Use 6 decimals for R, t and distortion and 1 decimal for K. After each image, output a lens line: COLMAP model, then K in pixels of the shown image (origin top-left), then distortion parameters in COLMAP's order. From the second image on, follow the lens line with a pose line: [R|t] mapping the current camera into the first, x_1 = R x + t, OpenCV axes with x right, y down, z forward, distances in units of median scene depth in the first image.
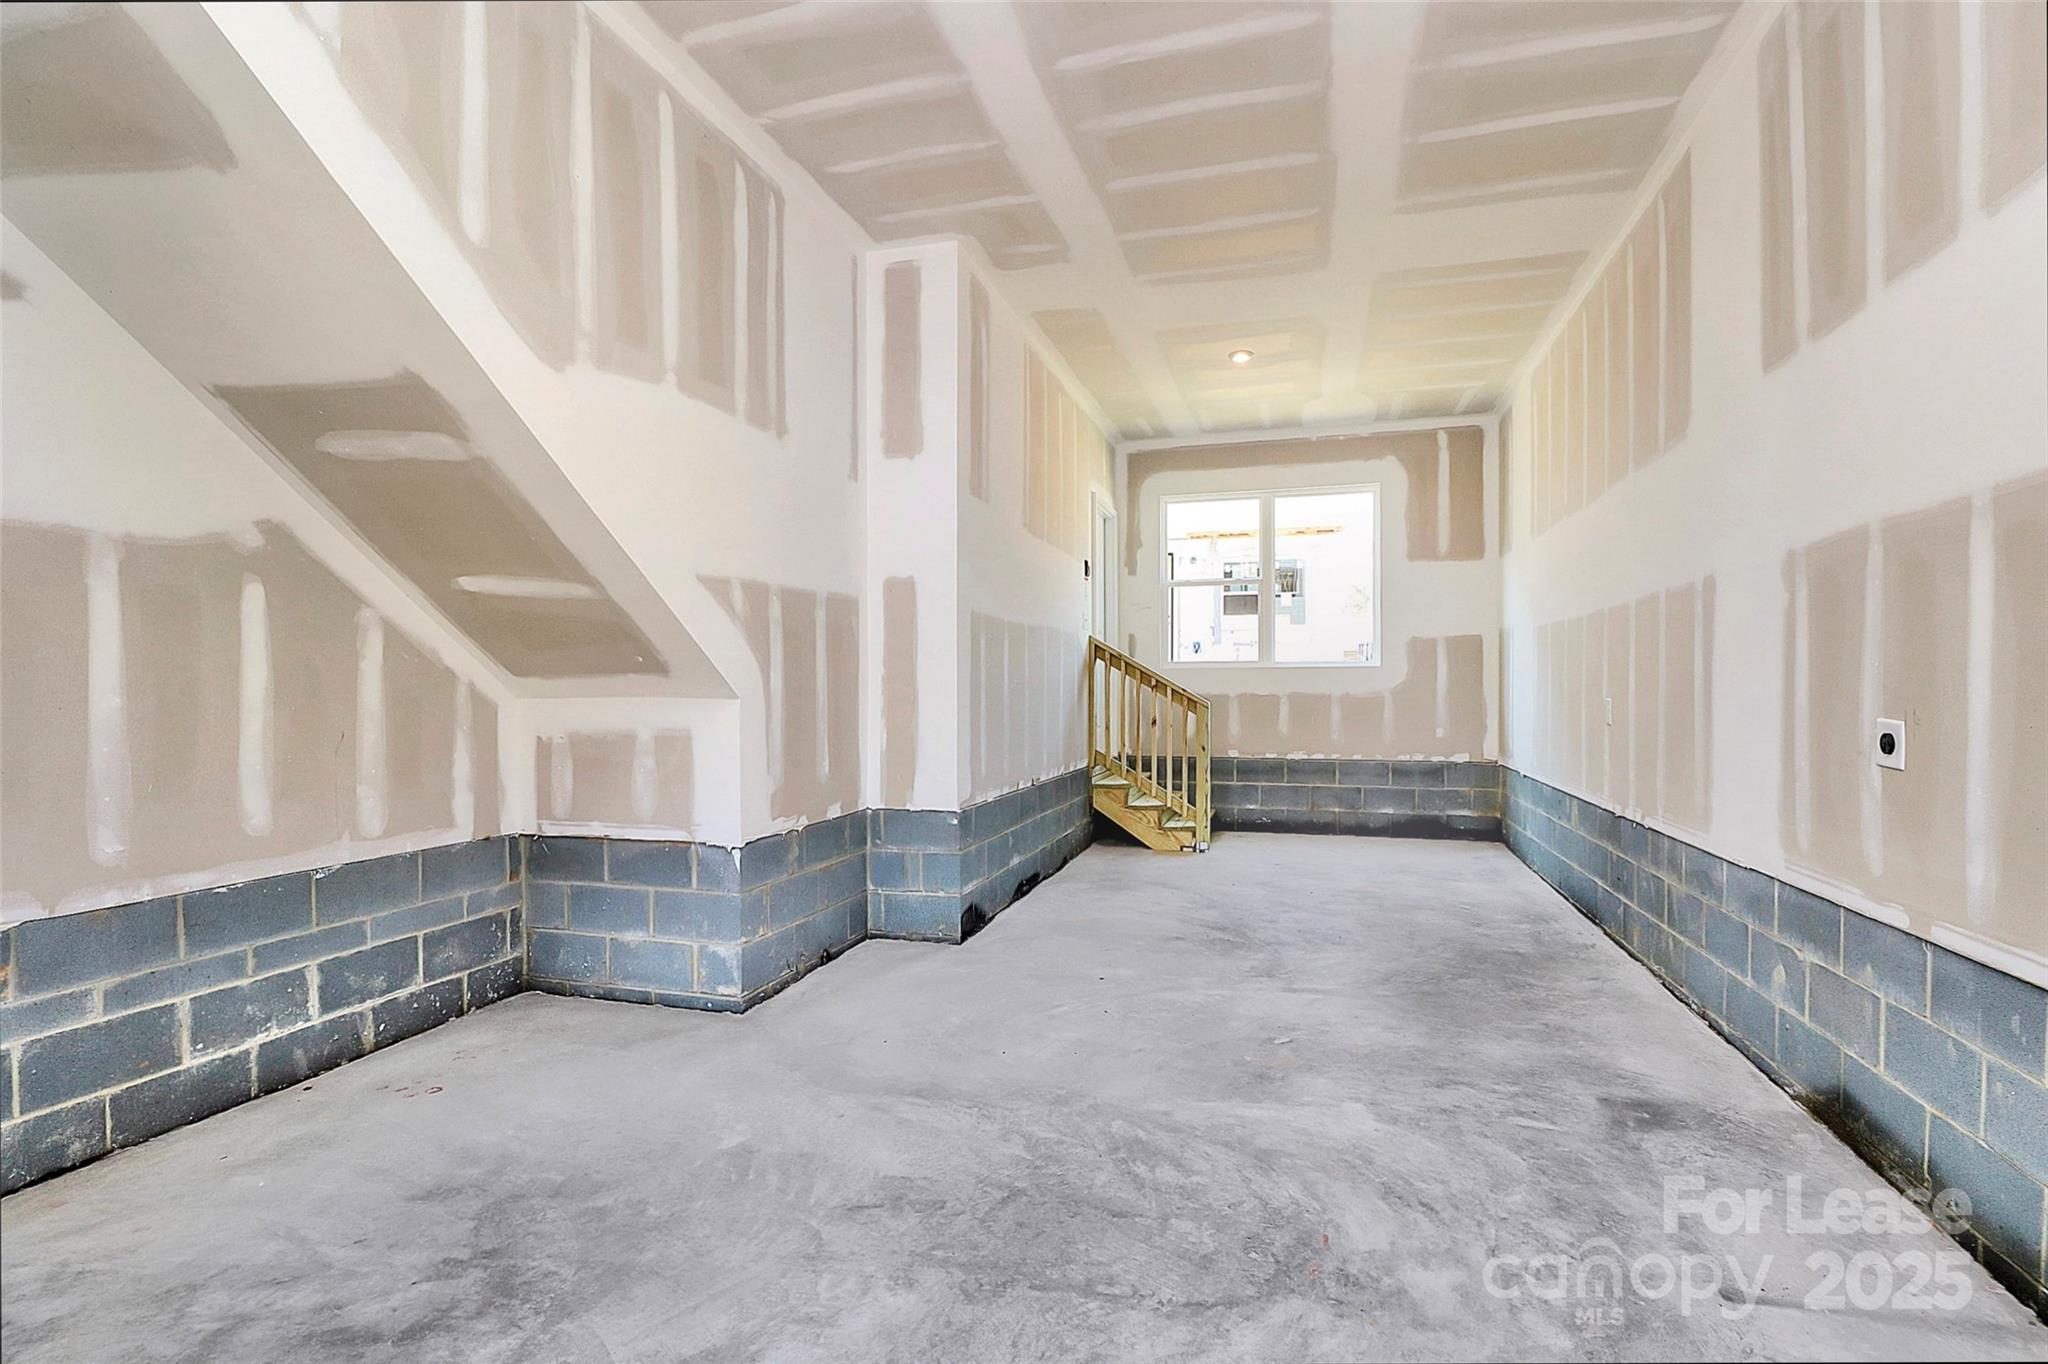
lens RADIAL K [[982.2, 0, 1024.2], [0, 982.2, 666.8], [0, 0, 1]] dist [-0.000973, -0.002070]
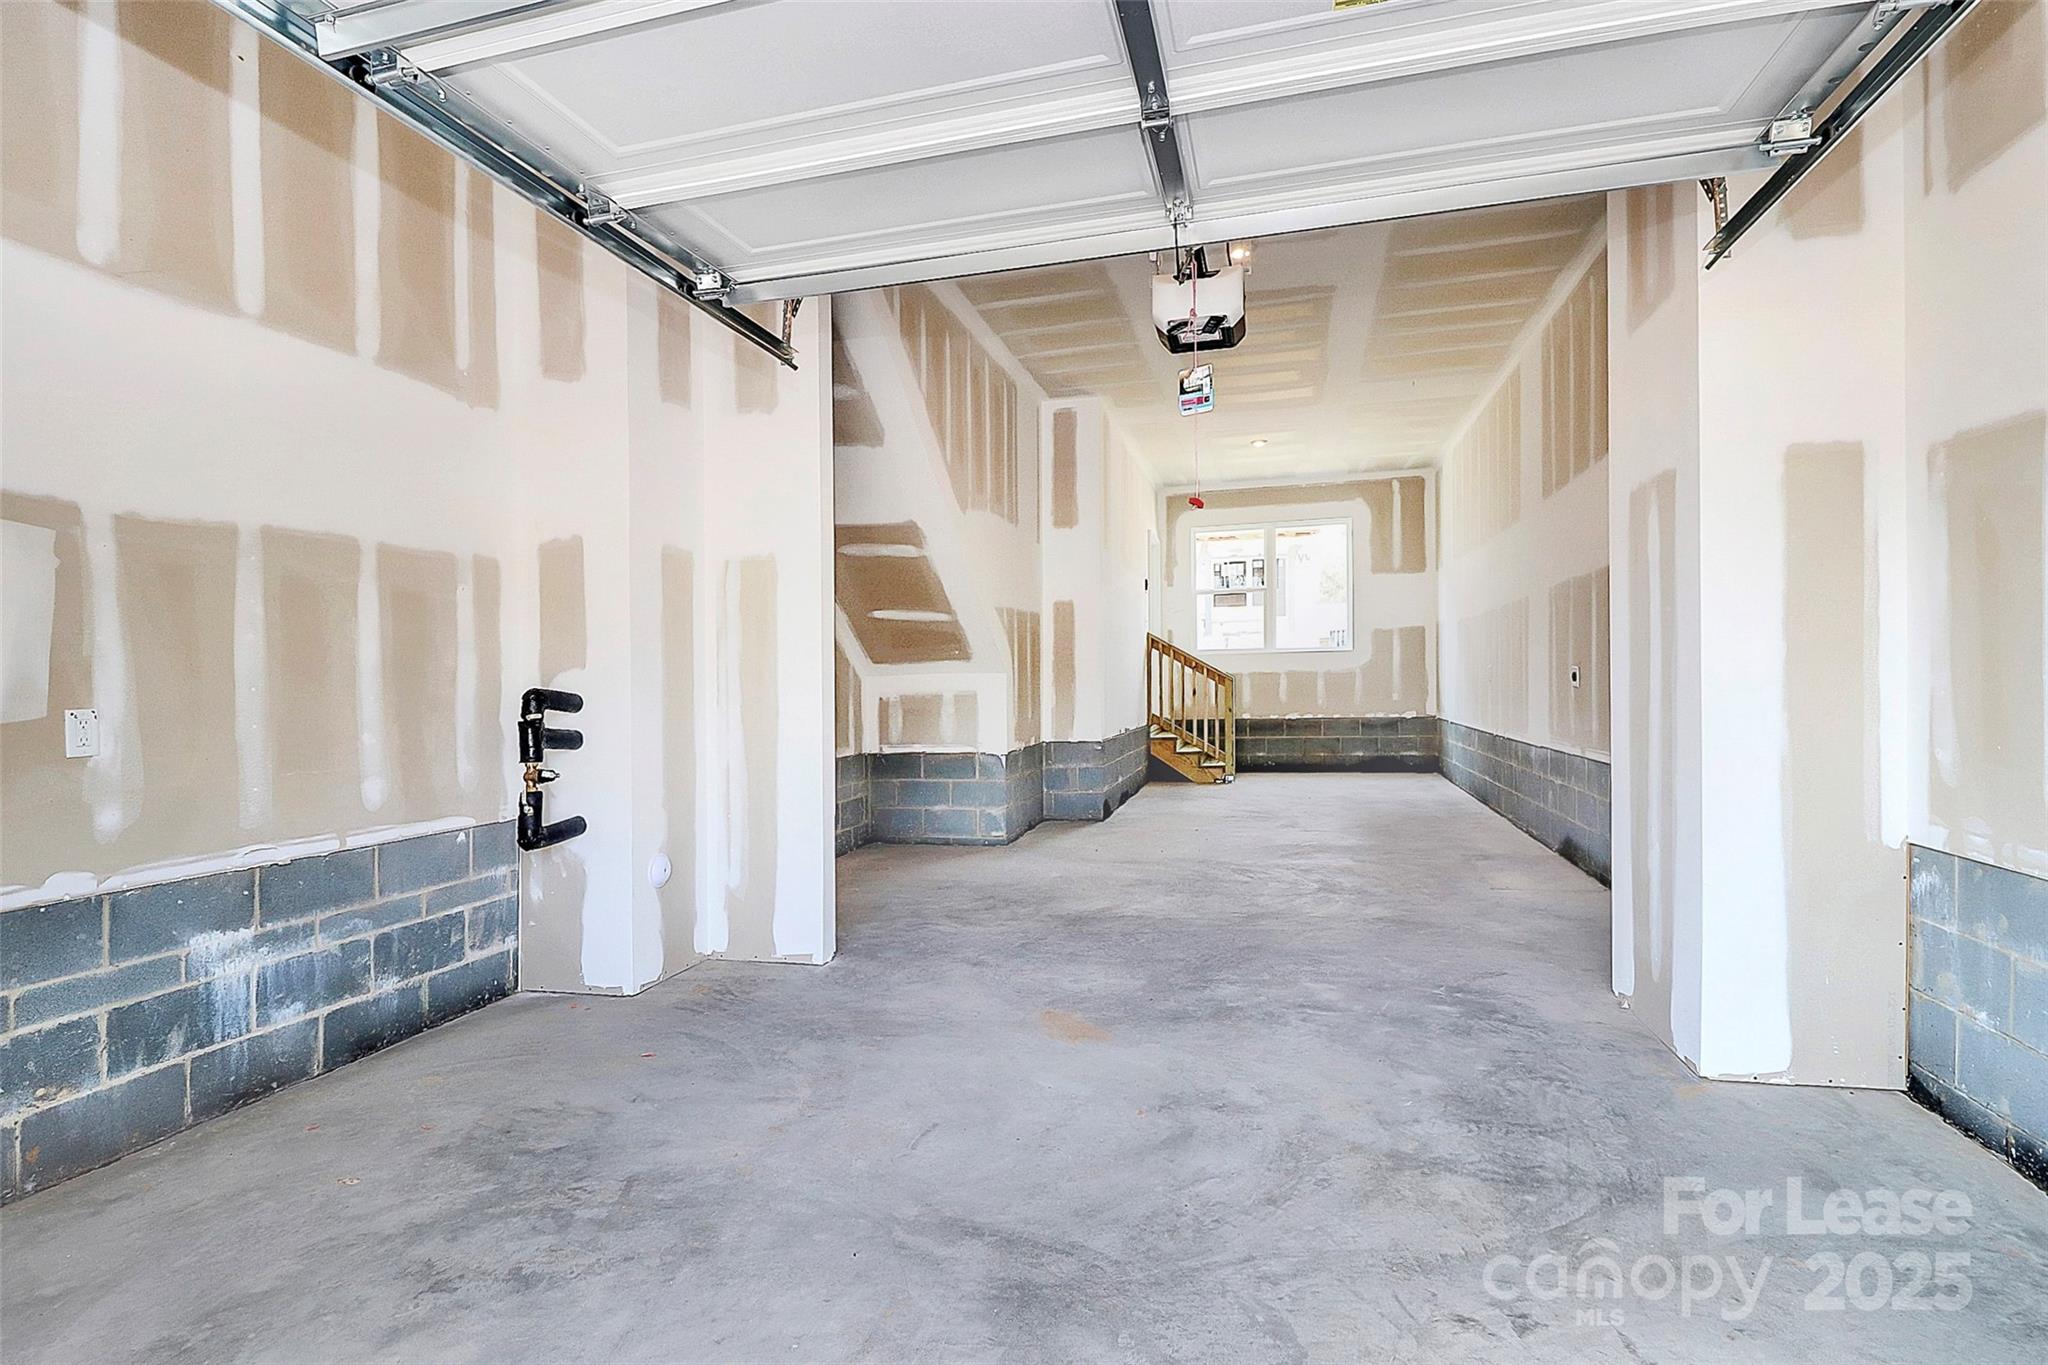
lens RADIAL K [[982.2, 0, 1018.2], [0, 982.2, 696.1], [0, 0, 1]] dist [-0.000973, -0.002070]
pose [[0.999568, -0.019774, 0.021724, -0.154384], [0.018972, 0.999151, 0.036558, 0.004697], [-0.022428, -0.036131, 0.999095, -0.413685]]
